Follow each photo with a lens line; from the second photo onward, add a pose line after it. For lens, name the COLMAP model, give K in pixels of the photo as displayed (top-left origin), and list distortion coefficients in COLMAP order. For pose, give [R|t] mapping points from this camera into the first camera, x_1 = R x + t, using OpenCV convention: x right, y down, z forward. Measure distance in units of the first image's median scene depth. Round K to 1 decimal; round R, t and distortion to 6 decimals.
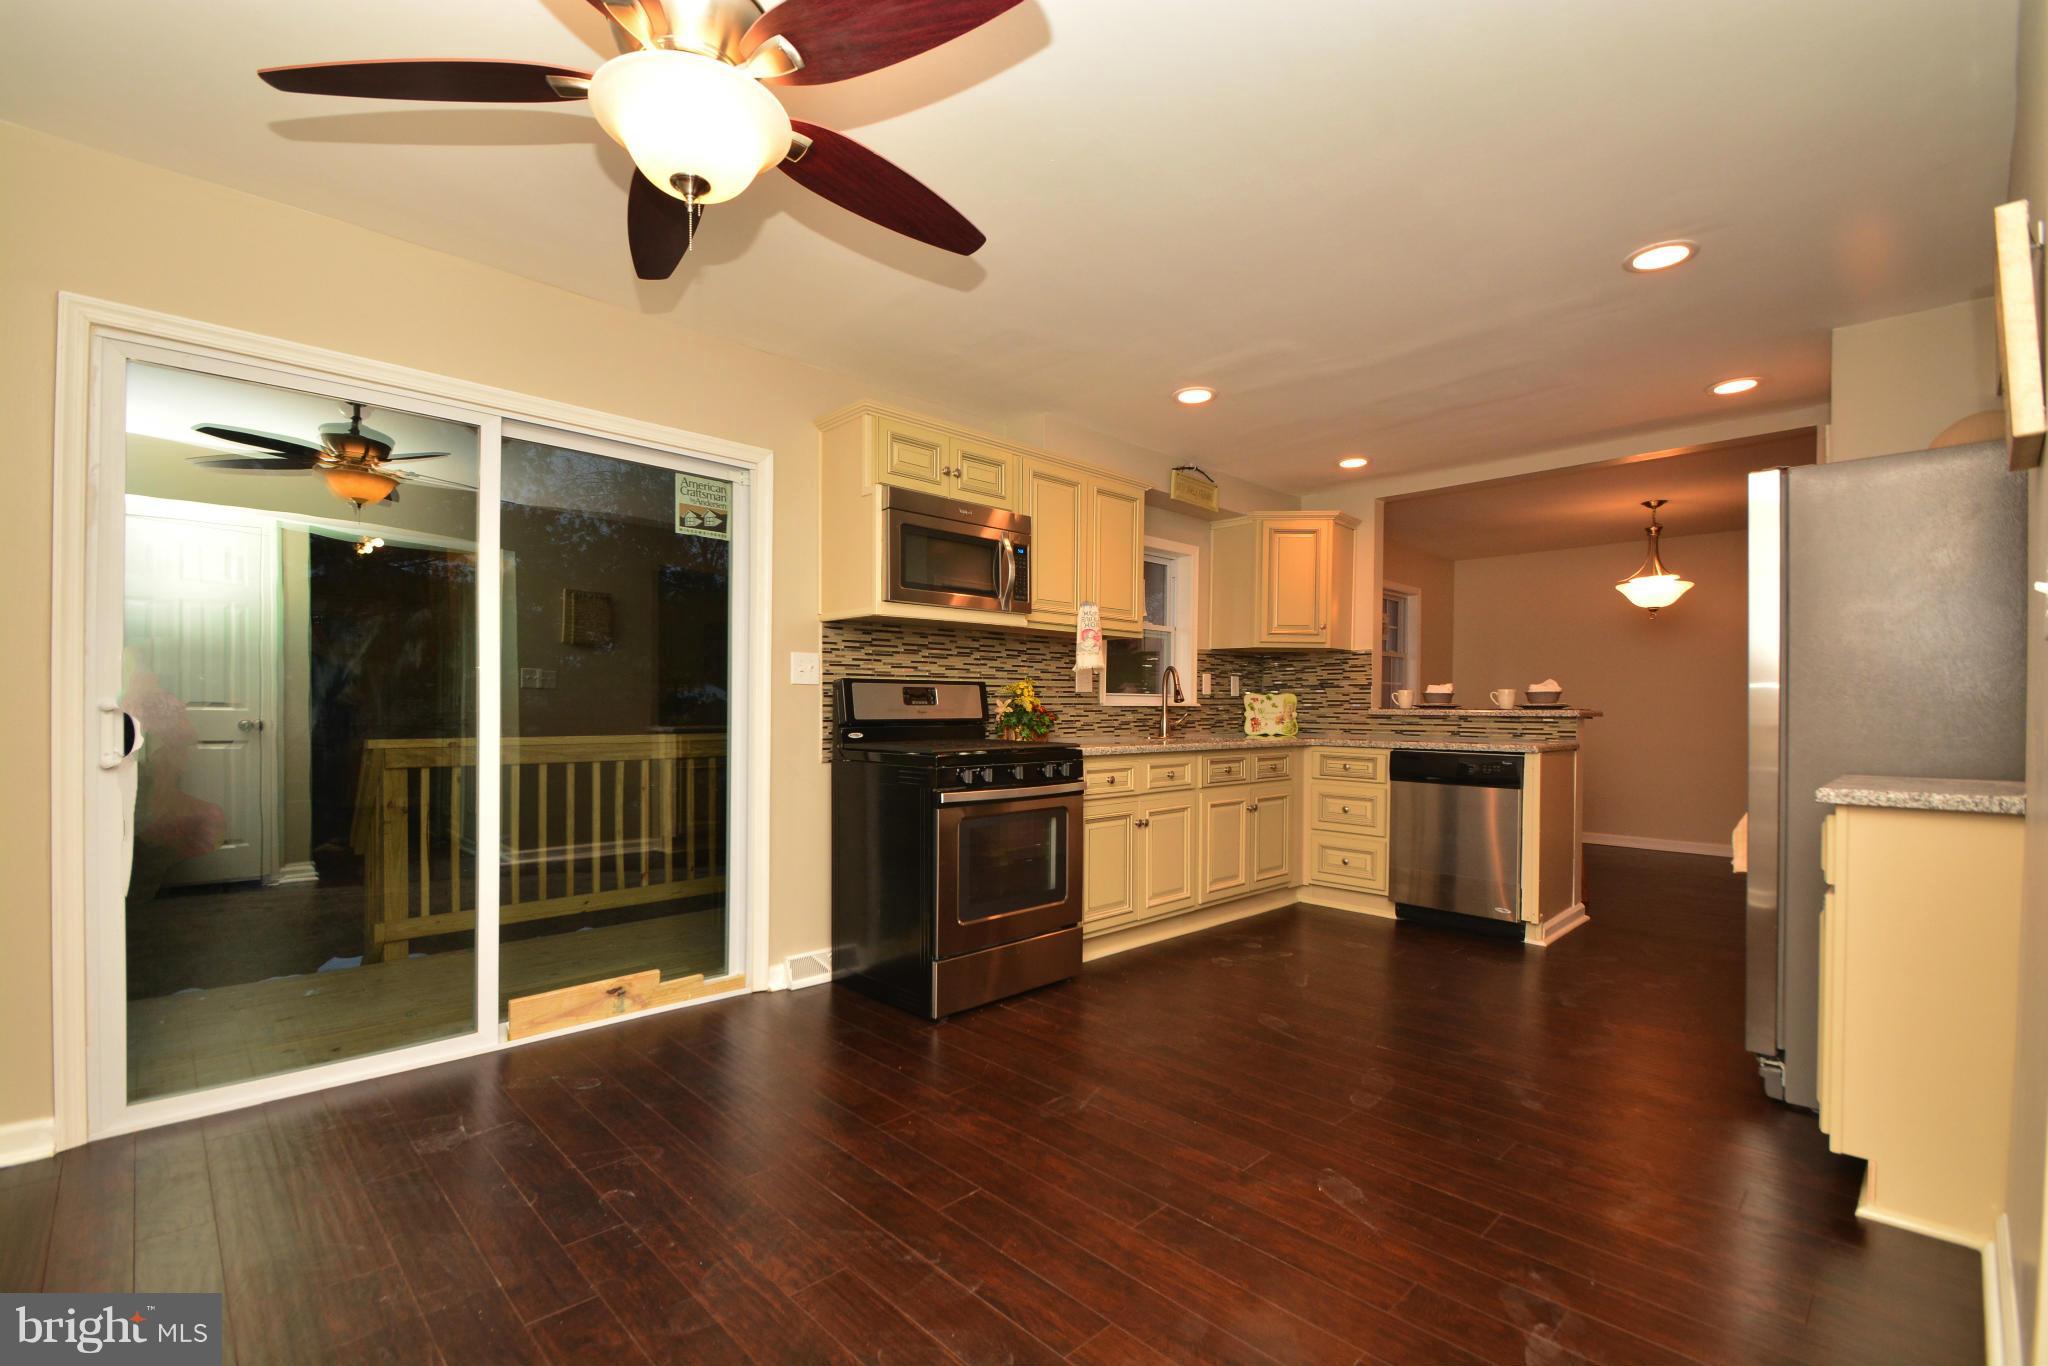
lens RADIAL K [[897.9, 0, 990.8], [0, 897.9, 715.7], [0, 0, 1]] dist [0.000128, 0.000079]
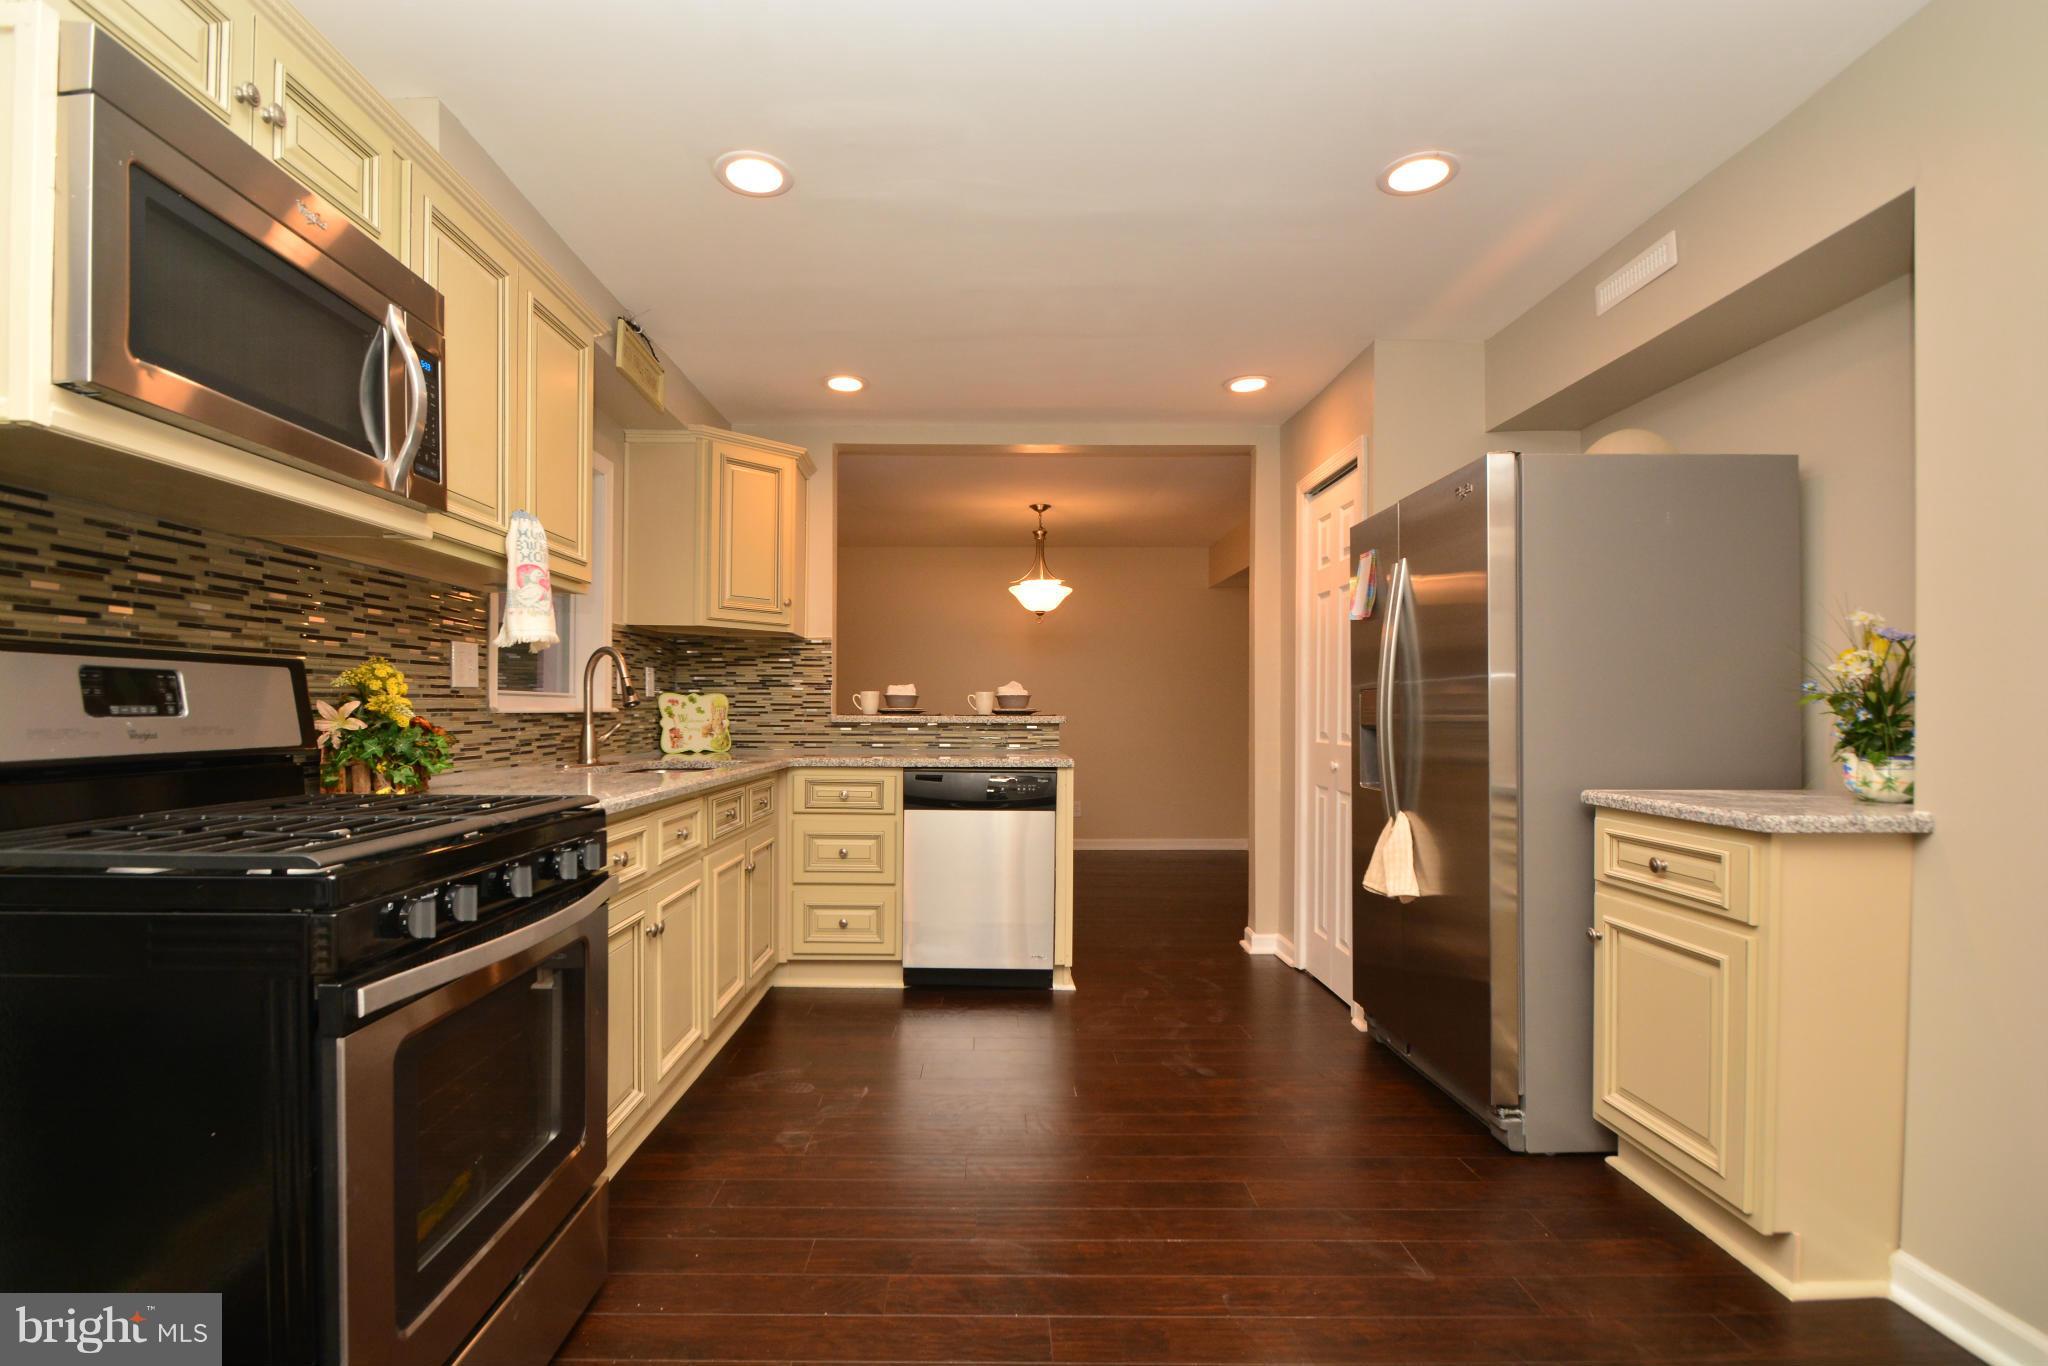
lens RADIAL K [[957.9, 0, 992.6], [0, 957.9, 718.3], [0, 0, 1]] dist [-0.014037, -0.001218]
pose [[0.681742, -0.007608, 0.731553, -0.094220], [0.006332, 0.999970, 0.004499, -0.008360], [-0.731565, 0.001565, 0.681770, 0.375061]]
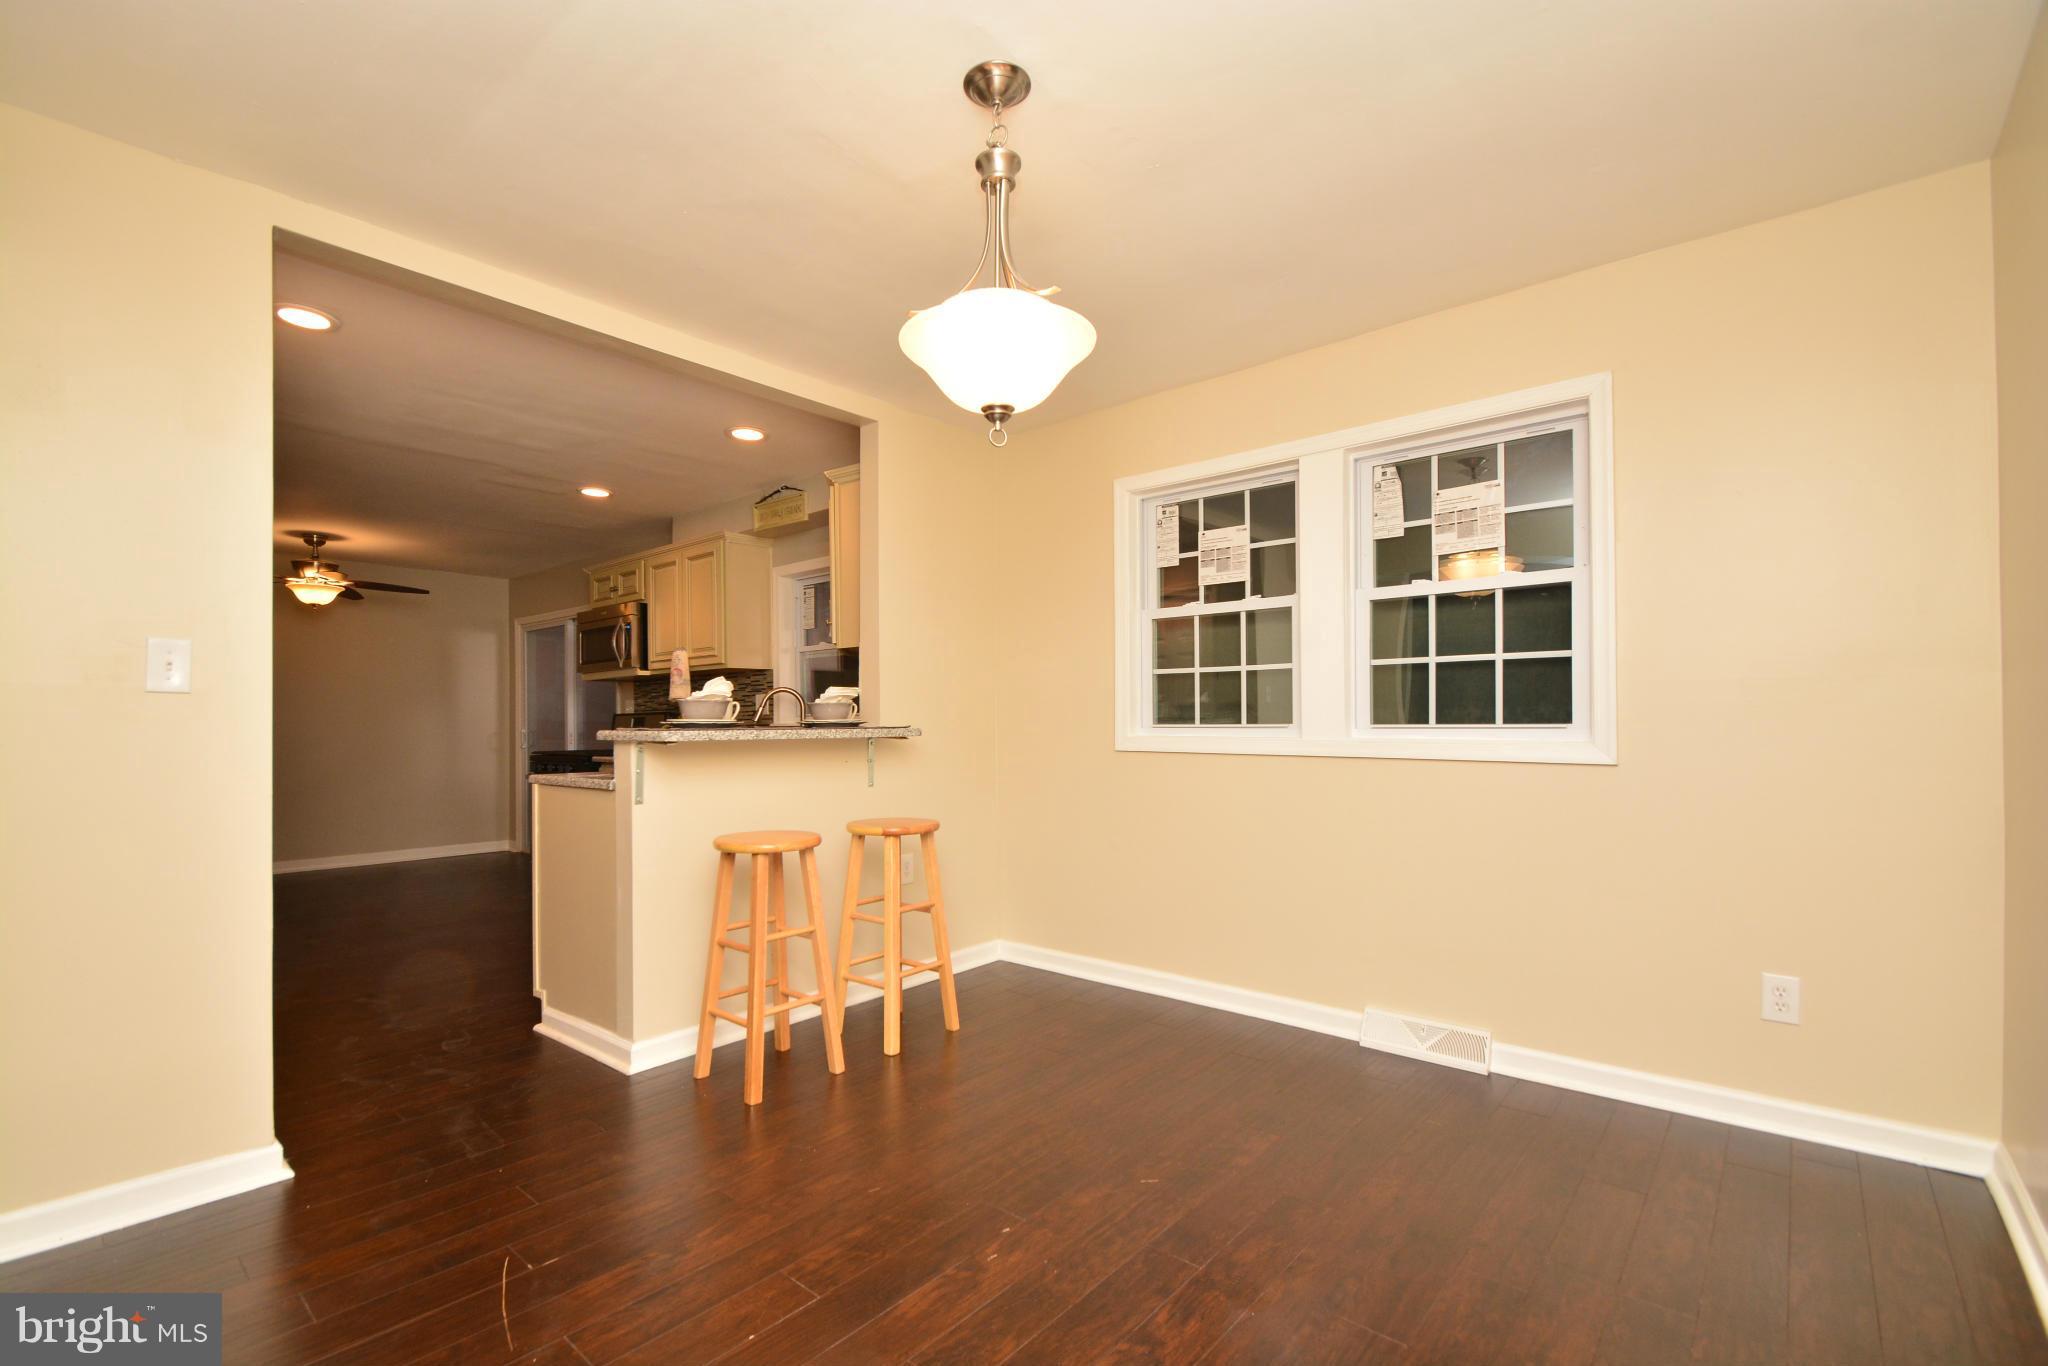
lens RADIAL K [[897.2, 0, 997.9], [0, 897.2, 717.7], [0, 0, 1]] dist [0.020441, -0.000310]
pose [[0.090591, -0.012511, -0.995810, 1.270765], [0.000306, 0.999921, -0.012535, -0.005800], [0.995888, 0.000831, 0.090587, 1.166190]]
